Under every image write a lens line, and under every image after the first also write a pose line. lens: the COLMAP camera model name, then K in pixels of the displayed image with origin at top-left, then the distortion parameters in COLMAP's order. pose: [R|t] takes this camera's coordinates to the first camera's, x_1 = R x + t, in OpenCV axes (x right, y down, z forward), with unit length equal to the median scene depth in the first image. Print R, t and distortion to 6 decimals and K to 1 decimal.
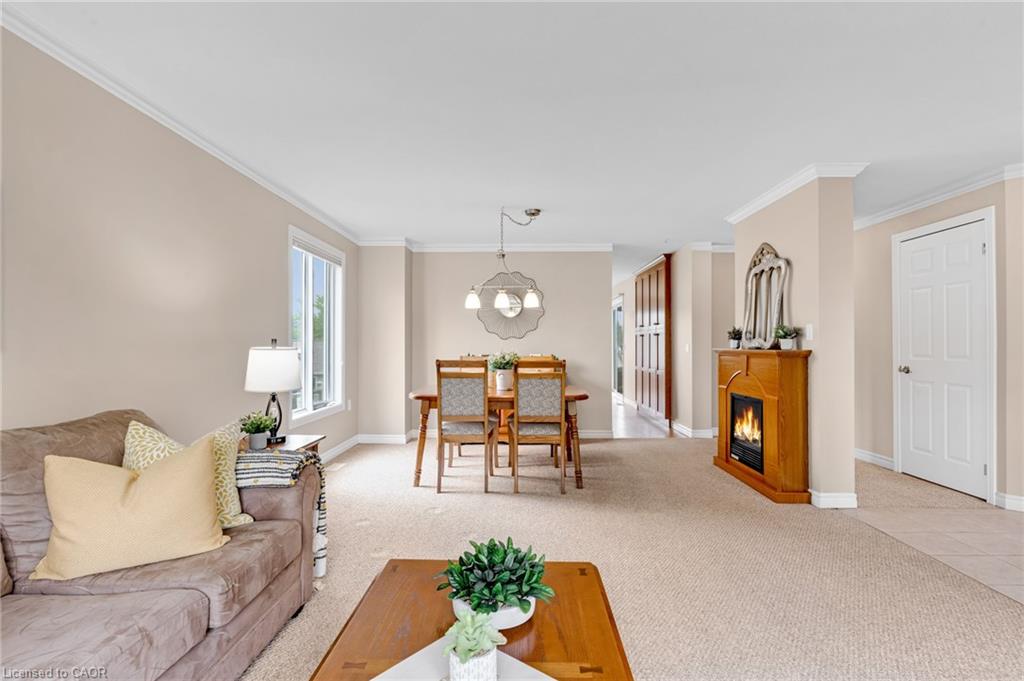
lens RADIAL K [[514.4, 0, 510.1], [0, 514.4, 342.0], [0, 0, 1]] dist [0.000869, 0.001572]
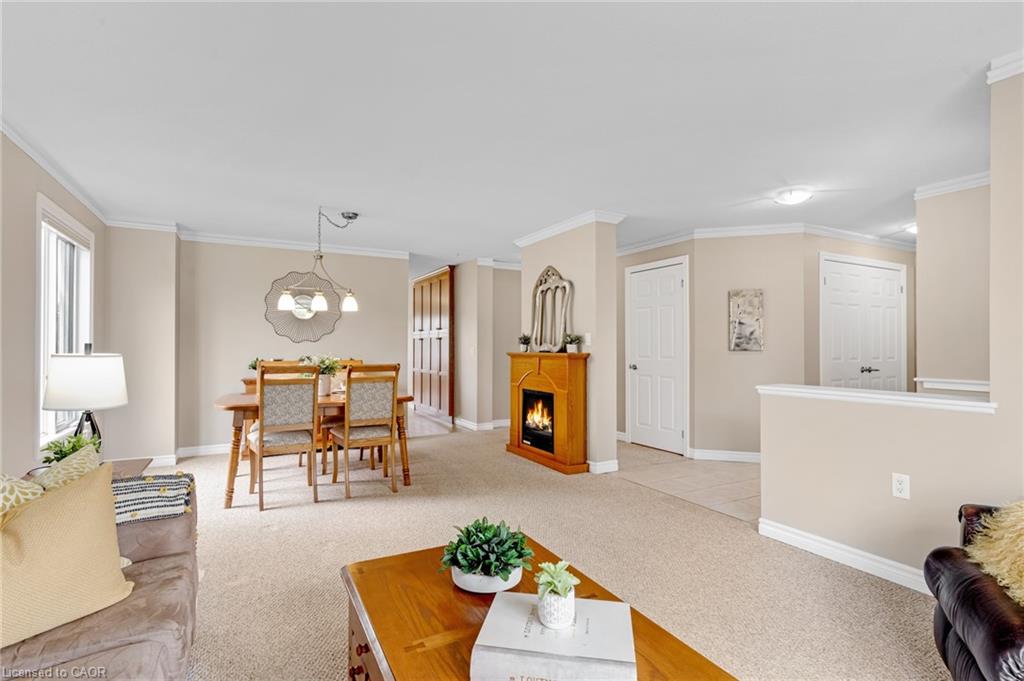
lens RADIAL K [[514.4, 0, 507.8], [0, 514.4, 342.9], [0, 0, 1]] dist [0.000869, 0.001572]
pose [[0.865649, 0.004815, 0.500629, -0.215252], [-0.003805, 0.999988, -0.003039, -0.005006], [-0.500637, 0.000725, 0.865657, -0.015176]]
